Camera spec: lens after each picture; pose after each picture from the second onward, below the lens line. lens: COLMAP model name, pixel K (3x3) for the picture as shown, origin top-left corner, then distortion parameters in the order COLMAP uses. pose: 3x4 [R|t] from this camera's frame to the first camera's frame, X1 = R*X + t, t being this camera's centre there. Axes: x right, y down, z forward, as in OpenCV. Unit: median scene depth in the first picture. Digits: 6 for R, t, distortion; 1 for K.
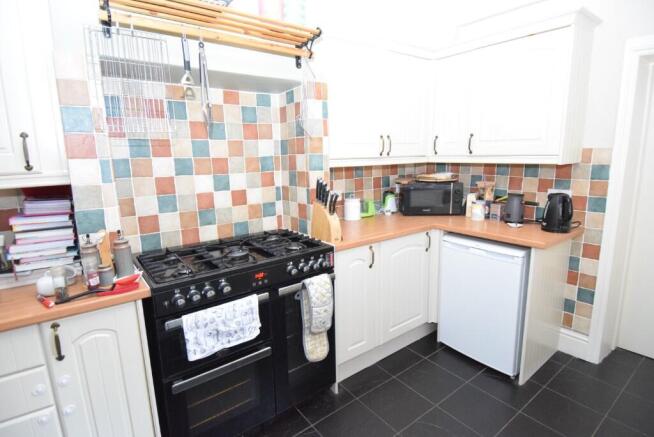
lens RADIAL K [[343.5, 0, 331.3], [0, 343.5, 219.2], [0, 0, 1]] dist [0.054112, -0.053017]
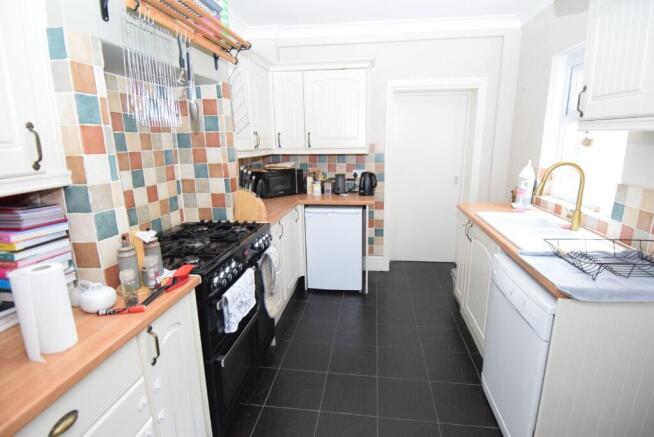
lens RADIAL K [[343.5, 0, 331.3], [0, 343.5, 219.2], [0, 0, 1]] dist [0.054112, -0.053017]
pose [[0.704452, -0.149510, 0.693825, -0.584920], [0.136015, 0.987881, 0.074776, 0.002665], [-0.696597, 0.041694, 0.716251, -0.026393]]
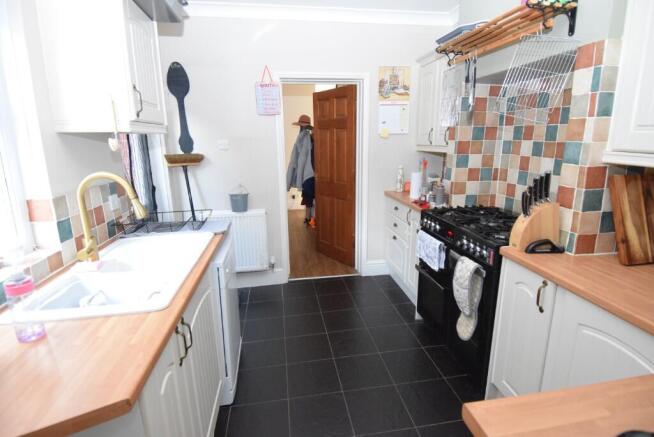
lens RADIAL K [[343.5, 0, 331.3], [0, 343.5, 219.2], [0, 0, 1]] dist [0.054112, -0.053017]
pose [[-0.481013, 0.225217, -0.847292, 0.831598], [-0.150603, 0.930849, 0.332925, -0.191440], [0.863682, 0.287746, -0.413832, 0.844966]]
